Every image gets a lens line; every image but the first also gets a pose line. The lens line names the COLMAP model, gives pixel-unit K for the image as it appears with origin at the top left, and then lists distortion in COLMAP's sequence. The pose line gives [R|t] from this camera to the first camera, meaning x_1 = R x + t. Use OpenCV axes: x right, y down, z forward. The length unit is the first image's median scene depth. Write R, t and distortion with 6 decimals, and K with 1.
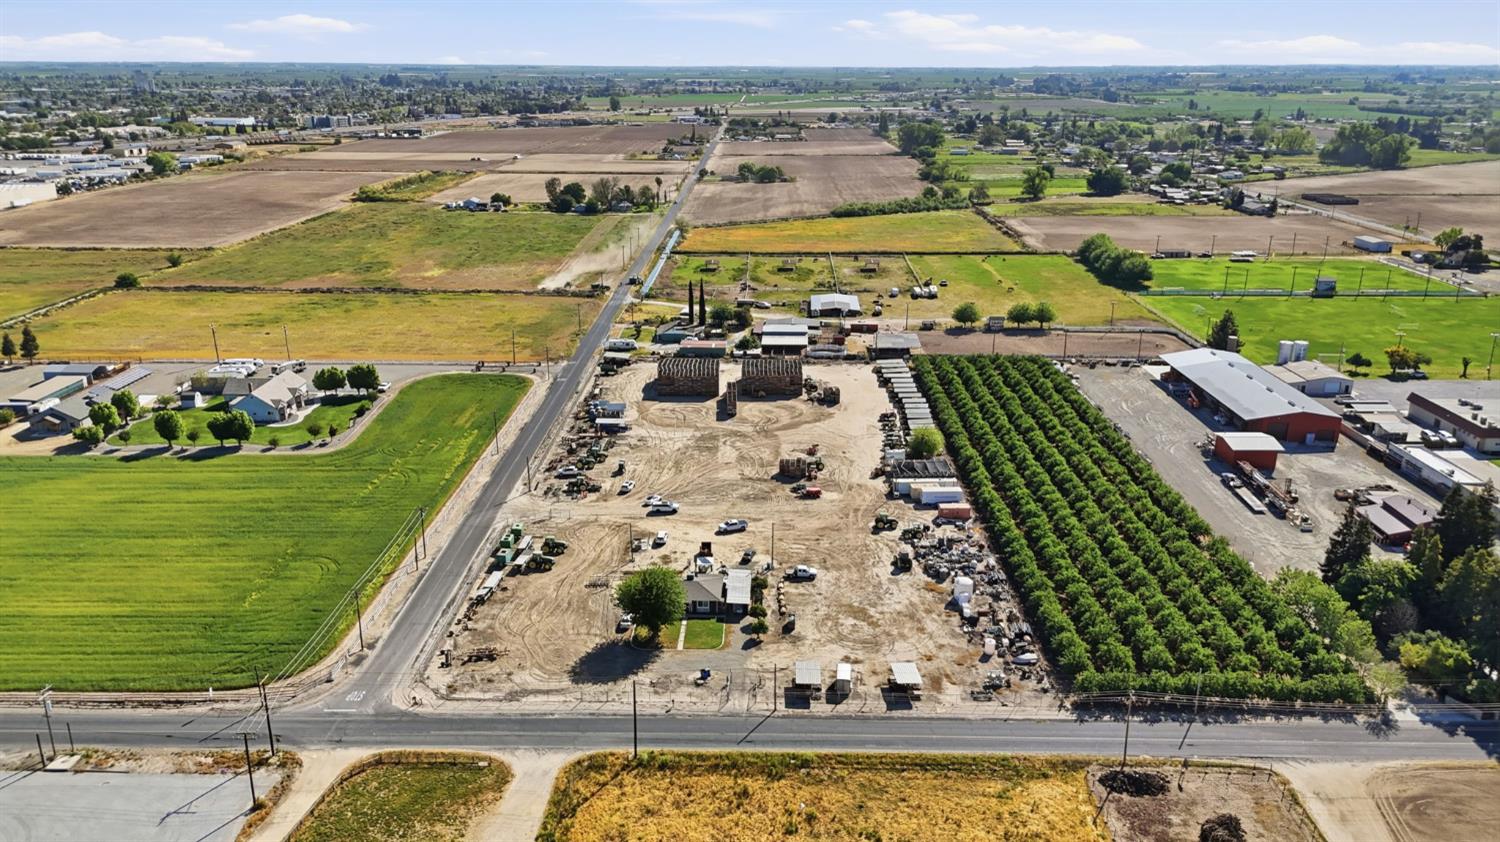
lens RADIAL K [[1097.5, 0, 750.0], [0, 1097.5, 421.0], [0, 0, 1]] dist [0.093334, -0.112396]
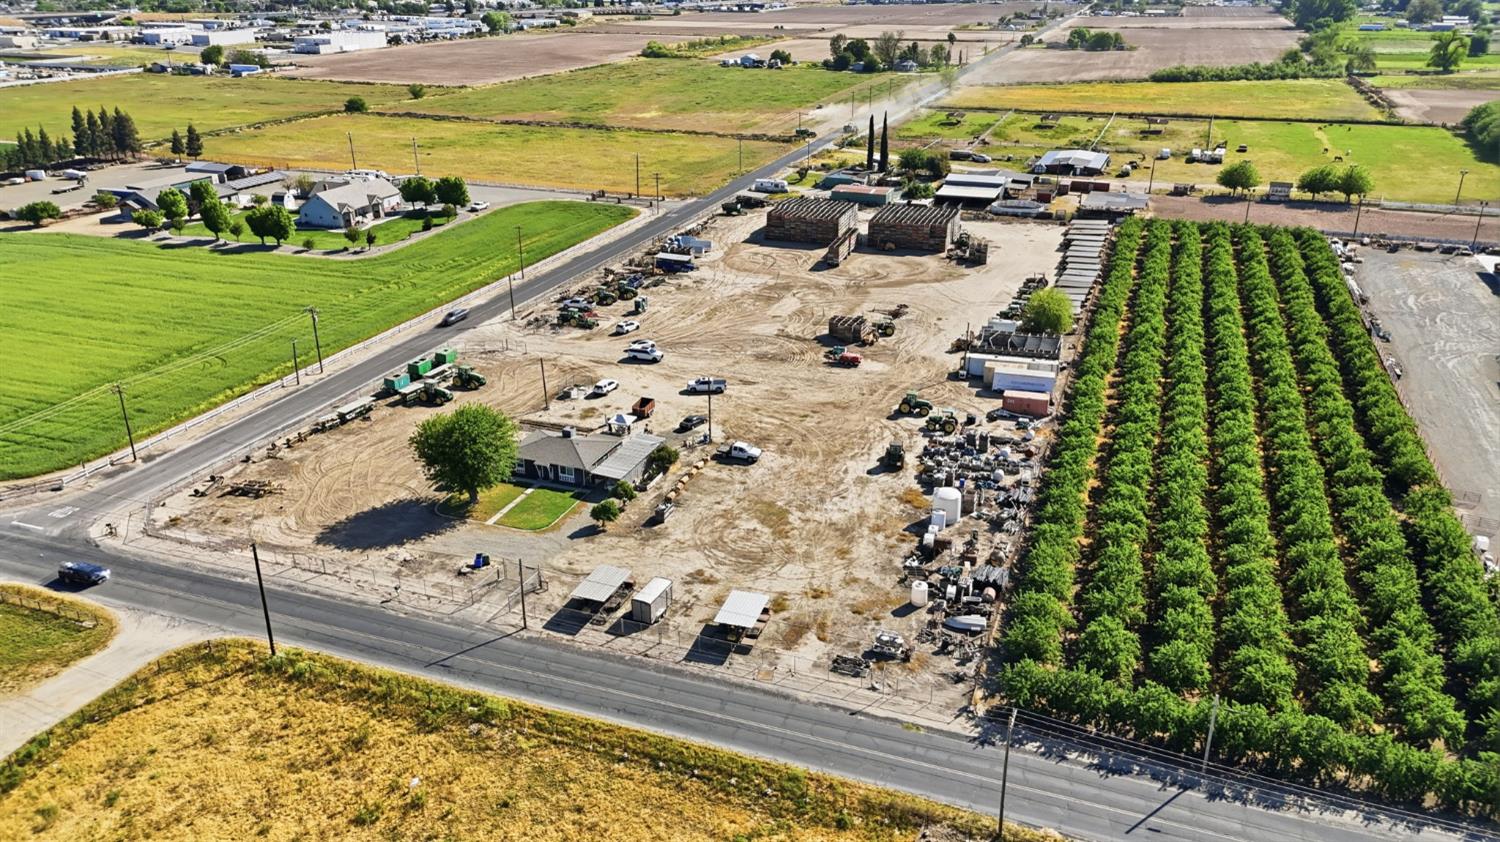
lens RADIAL K [[1101.4, 0, 750.0], [0, 1101.4, 421.0], [0, 0, 1]] dist [0.071902, -0.059758]
pose [[0.943716, 0.125972, -0.305829, 0.213623], [-0.100599, 0.990146, 0.097421, 0.039523], [0.315088, -0.061172, 0.947089, 0.270949]]
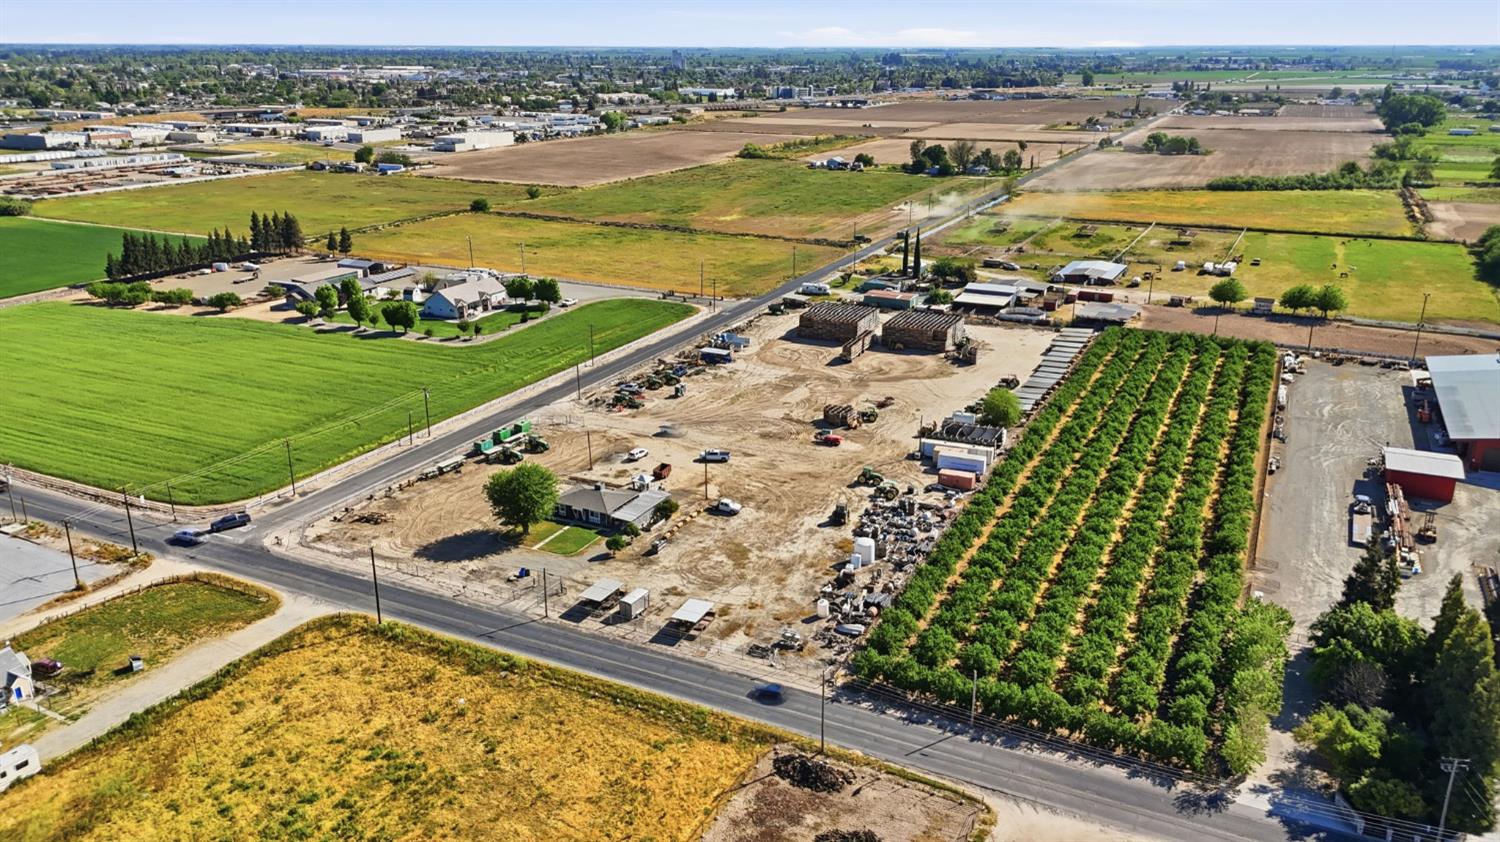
lens RADIAL K [[1097.5, 0, 750.0], [0, 1097.5, 421.0], [0, 0, 1]] dist [0.093334, -0.112396]
pose [[0.904561, 0.137236, -0.403652, 0.348306], [-0.131305, 0.990431, 0.042485, 0.018624], [0.405620, 0.014572, 0.913925, 0.122558]]
